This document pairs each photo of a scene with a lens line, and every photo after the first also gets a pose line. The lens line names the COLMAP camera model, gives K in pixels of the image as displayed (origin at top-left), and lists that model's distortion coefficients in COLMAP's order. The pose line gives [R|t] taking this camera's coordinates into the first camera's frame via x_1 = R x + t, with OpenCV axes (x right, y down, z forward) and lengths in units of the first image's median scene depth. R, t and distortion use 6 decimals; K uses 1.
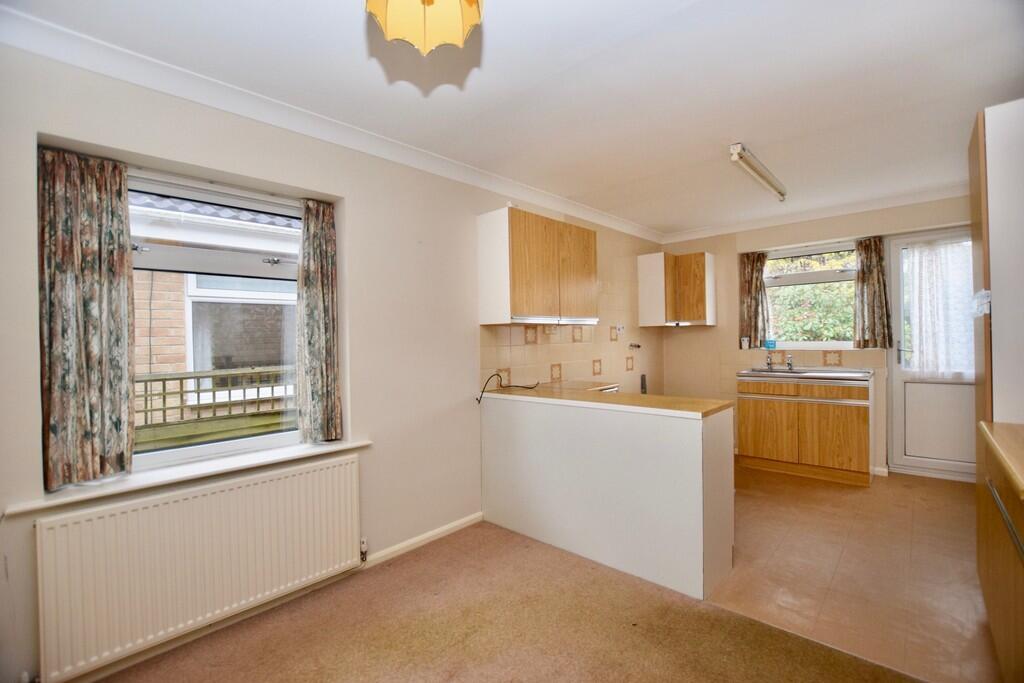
lens RADIAL K [[442.3, 0, 511.1], [0, 442.3, 342.9], [0, 0, 1]] dist [-0.028437, -0.001684]
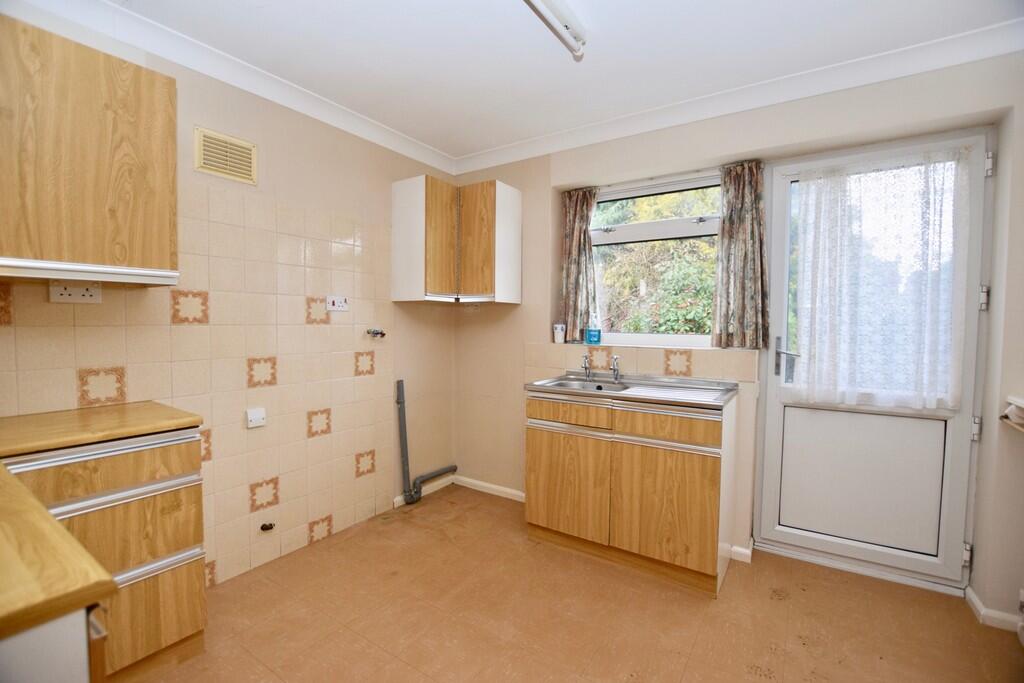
lens RADIAL K [[442.3, 0, 512.9], [0, 442.3, 342.2], [0, 0, 1]] dist [-0.028437, -0.001684]
pose [[0.984918, 0.022539, 0.171545, 0.414297], [-0.028562, 0.999056, 0.032724, -0.006486], [-0.170645, -0.037130, 0.984633, 0.446753]]
